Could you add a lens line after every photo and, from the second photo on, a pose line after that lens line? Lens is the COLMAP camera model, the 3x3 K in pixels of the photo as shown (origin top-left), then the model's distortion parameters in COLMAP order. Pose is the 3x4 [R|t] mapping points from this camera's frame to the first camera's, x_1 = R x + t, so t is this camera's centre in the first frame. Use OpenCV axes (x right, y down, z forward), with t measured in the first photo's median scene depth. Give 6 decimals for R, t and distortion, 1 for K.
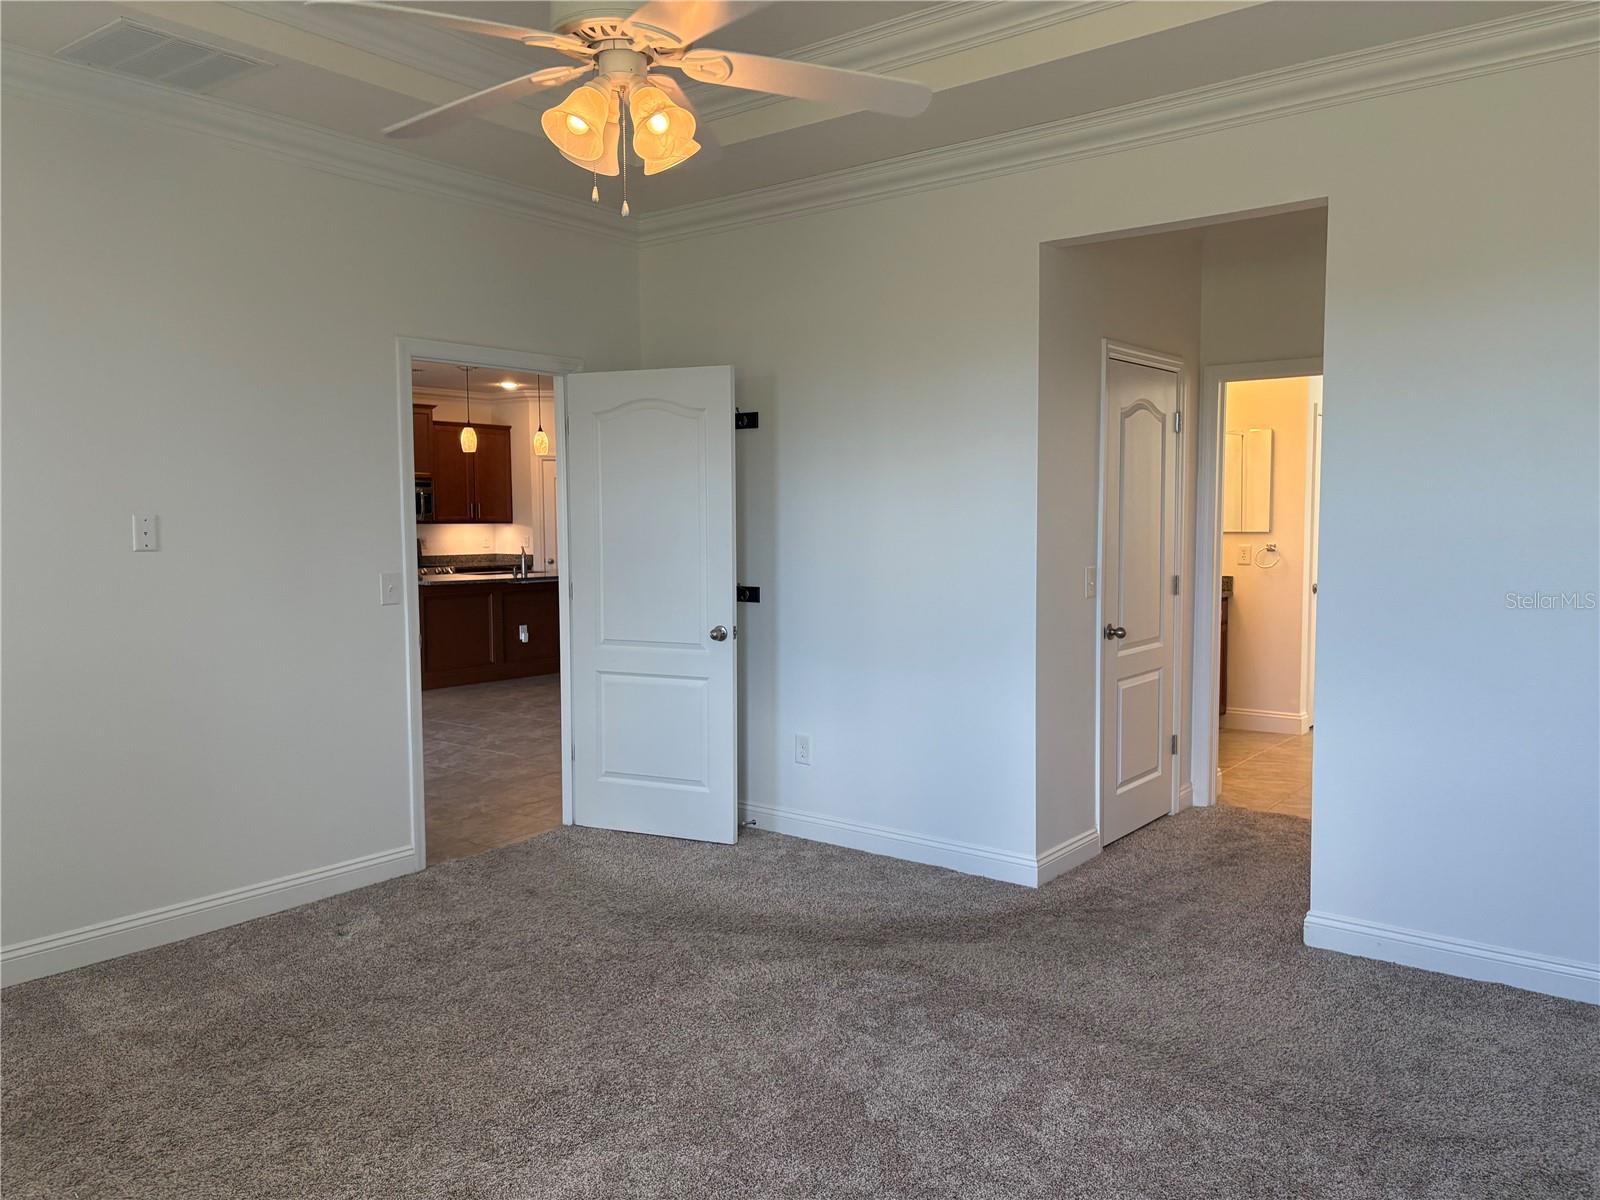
lens RADIAL K [[1206.4, 0, 794.0], [0, 1206.4, 602.5], [0, 0, 1]] dist [0.066601, -0.076799]
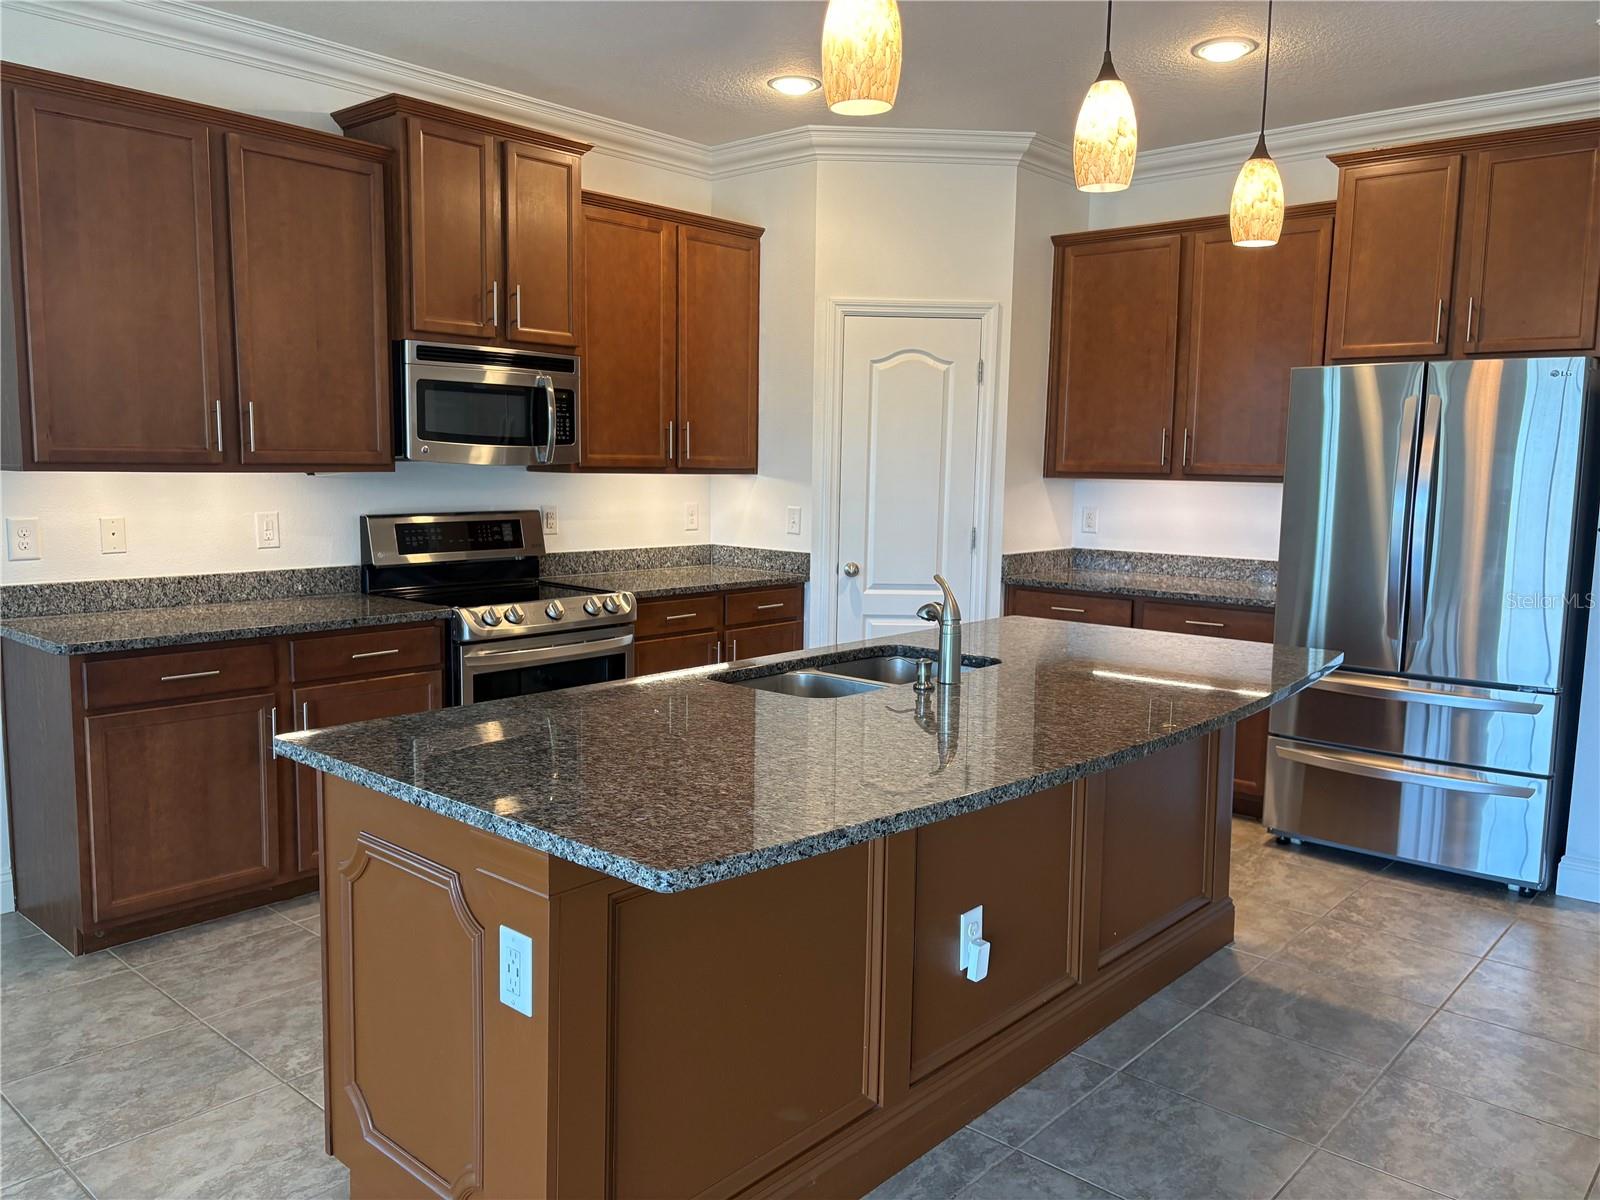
lens RADIAL K [[1206.4, 0, 794.0], [0, 1206.4, 602.5], [0, 0, 1]] dist [0.066601, -0.076799]
pose [[0.997416, 0.026043, -0.066962, -0.195674], [-0.022658, 0.998451, 0.050821, -0.043714], [0.068182, -0.049172, 0.996460, 0.605342]]
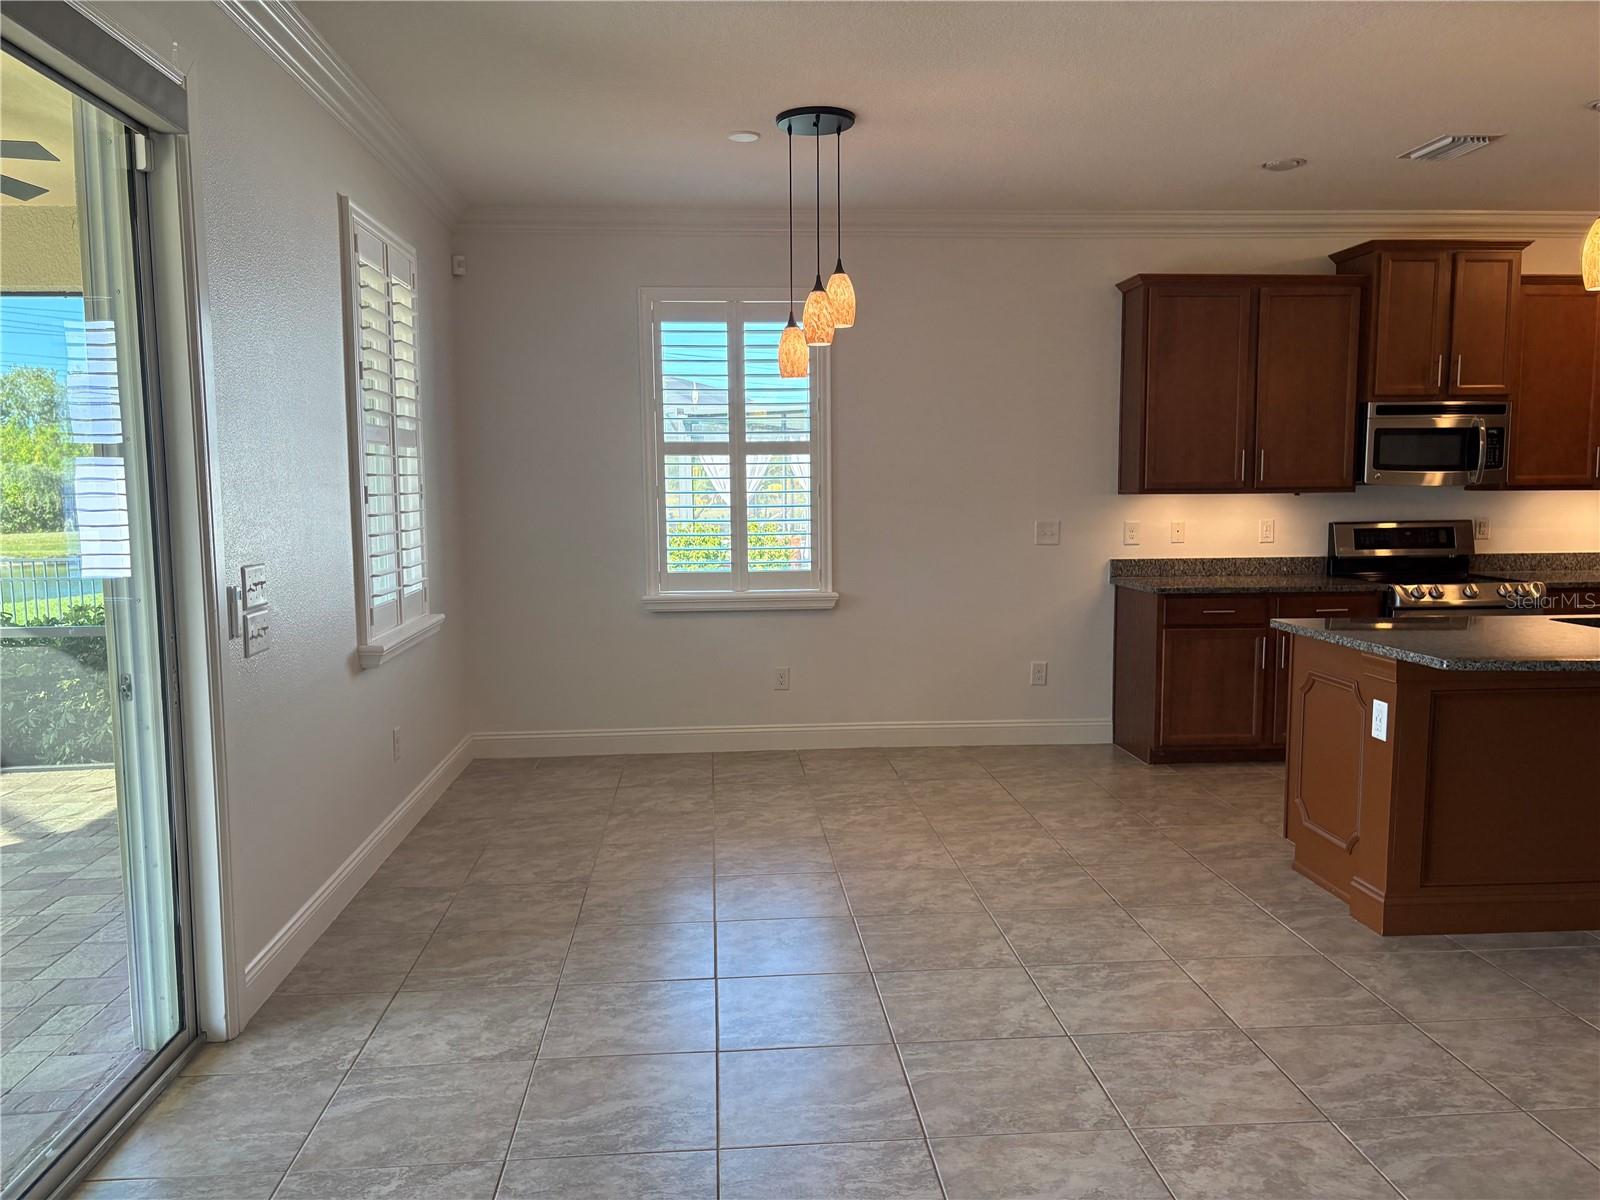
lens RADIAL K [[1206.4, 0, 794.0], [0, 1206.4, 602.5], [0, 0, 1]] dist [0.066601, -0.076799]
pose [[0.670016, 0.069064, -0.739127, -0.118083], [-0.045228, 0.997611, 0.052218, -0.031829], [0.740968, -0.001557, 0.671539, 0.444061]]
